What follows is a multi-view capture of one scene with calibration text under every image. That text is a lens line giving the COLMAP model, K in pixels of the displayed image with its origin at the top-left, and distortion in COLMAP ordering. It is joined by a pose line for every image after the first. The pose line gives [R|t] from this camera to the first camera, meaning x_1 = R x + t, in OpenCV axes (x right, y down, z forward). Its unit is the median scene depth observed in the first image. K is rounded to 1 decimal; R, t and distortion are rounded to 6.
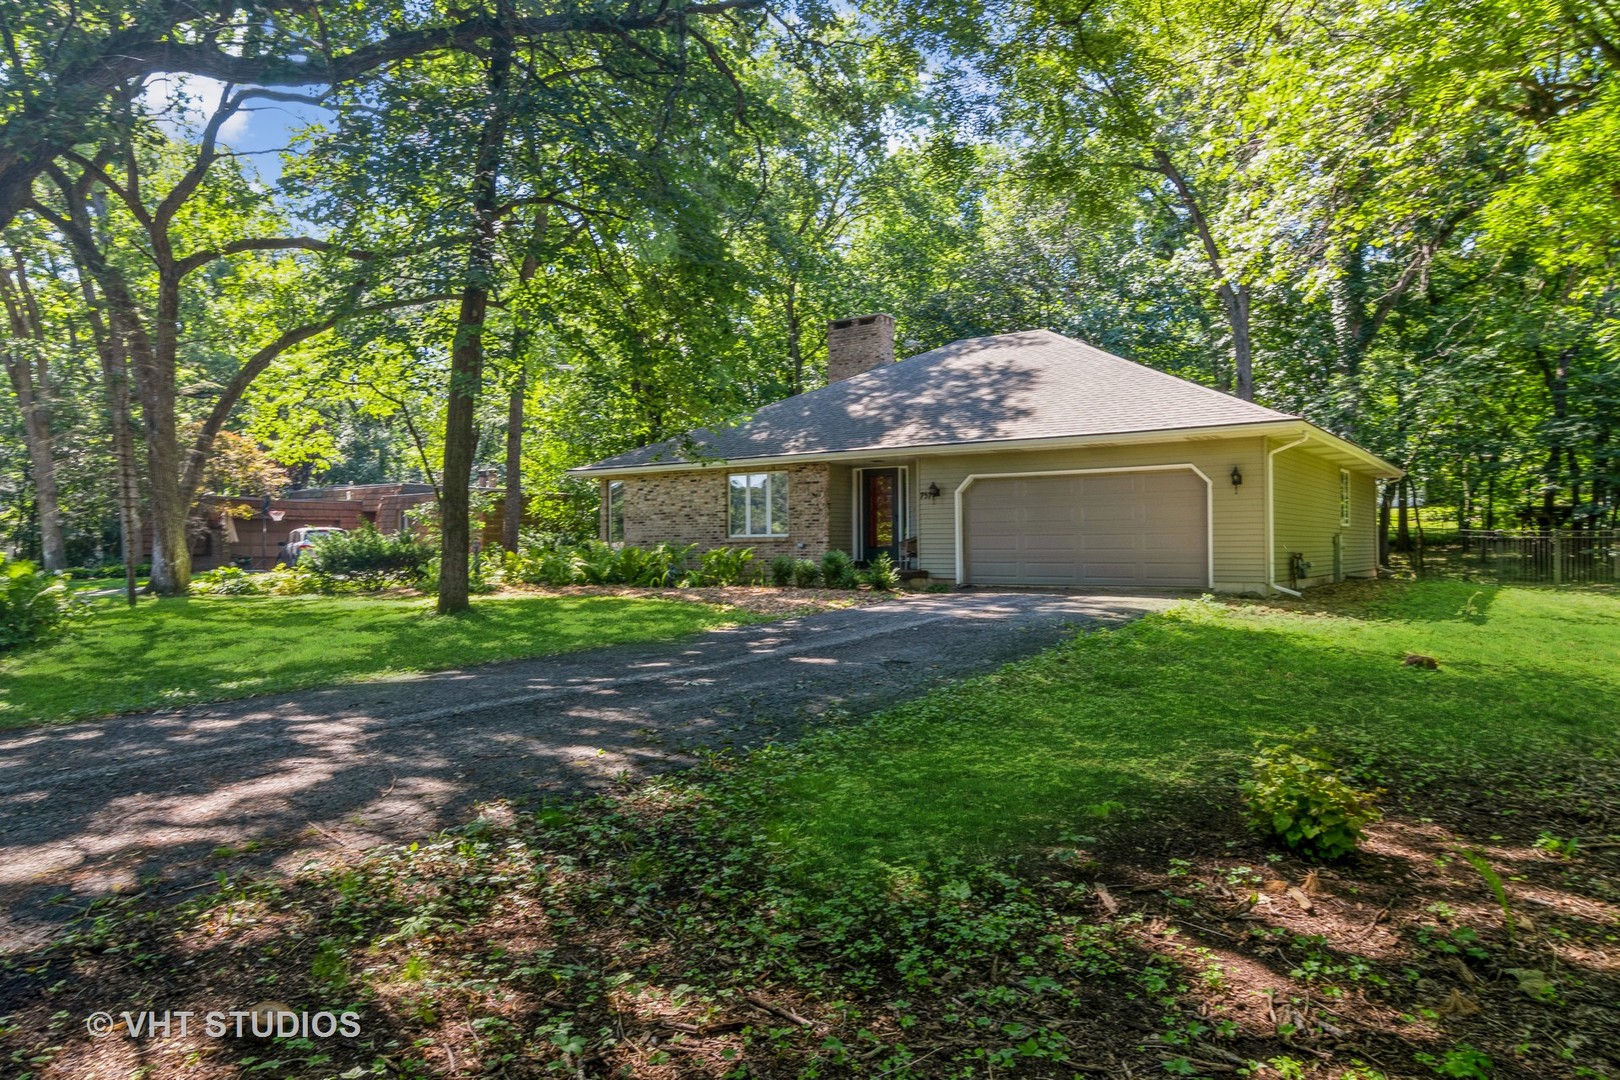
lens RADIAL K [[1049.0, 0, 810.0], [0, 1049.0, 540.0], [0, 0, 1]] dist [0.000366, 0.000048]
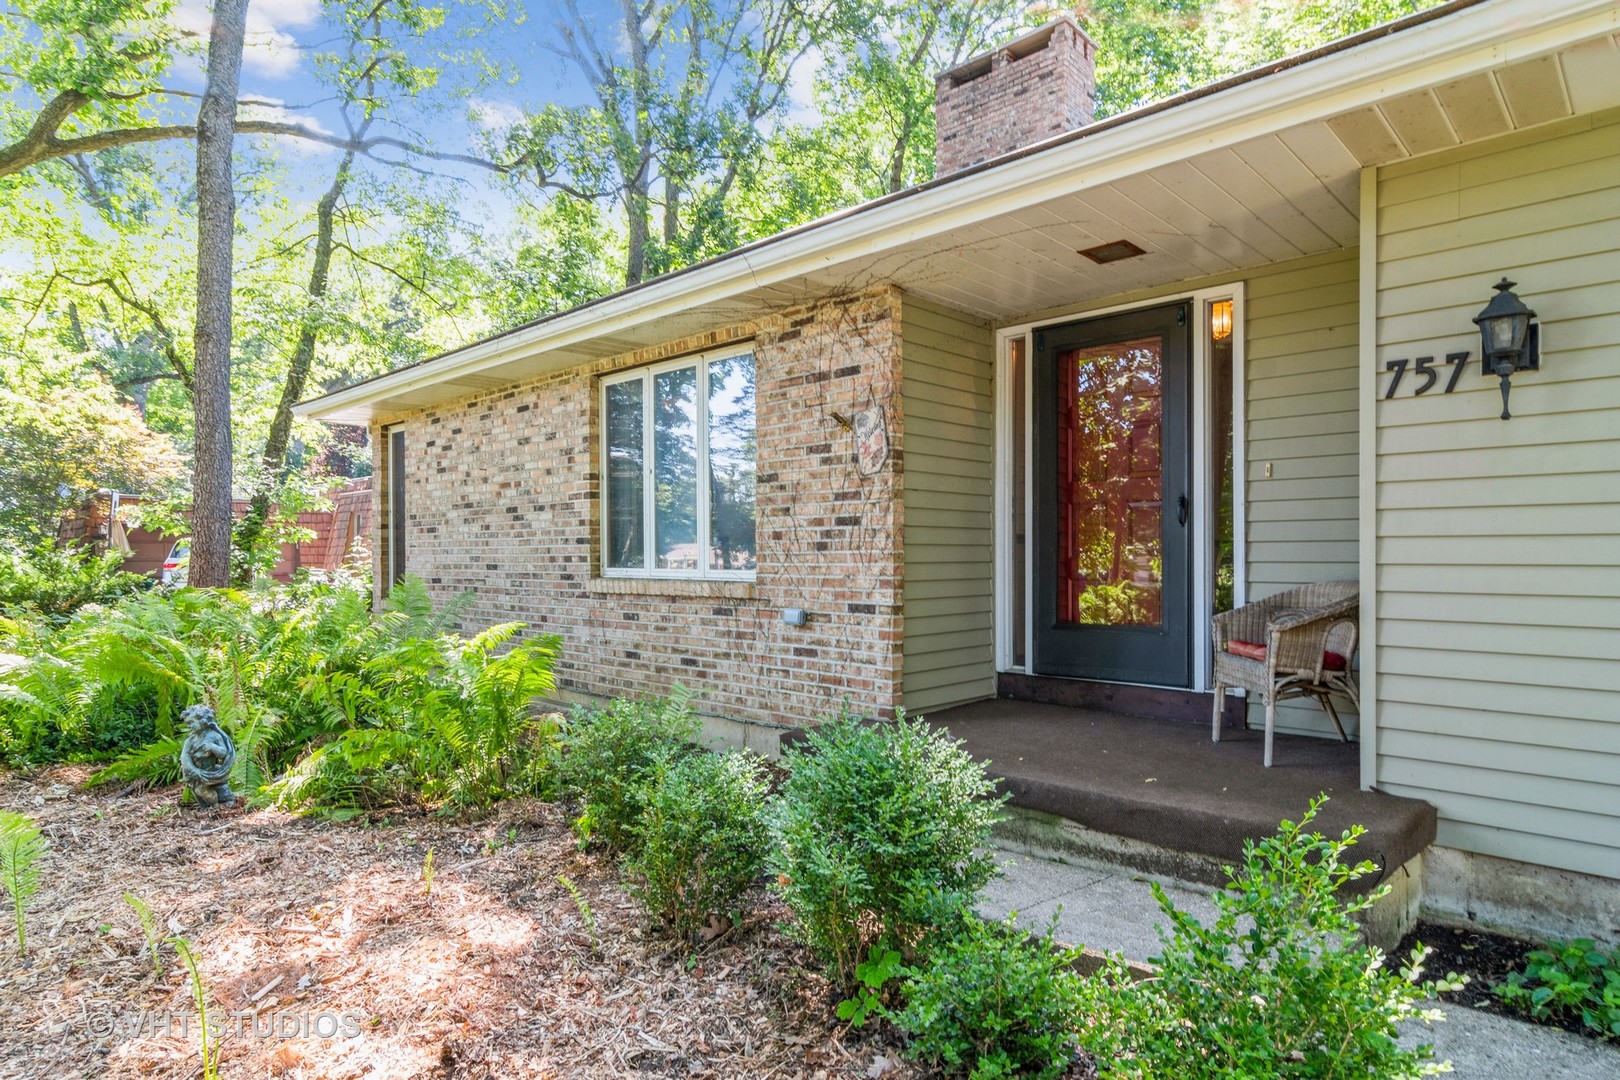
lens RADIAL K [[922.3, 0, 804.1], [0, 922.3, 551.2], [0, 0, 1]] dist [-0.001240, -0.000491]
pose [[0.988723, 0.003437, -0.149713, 0.028366], [-0.002568, 0.999979, 0.005996, -0.012522], [0.149731, -0.005544, 0.988711, 0.772995]]
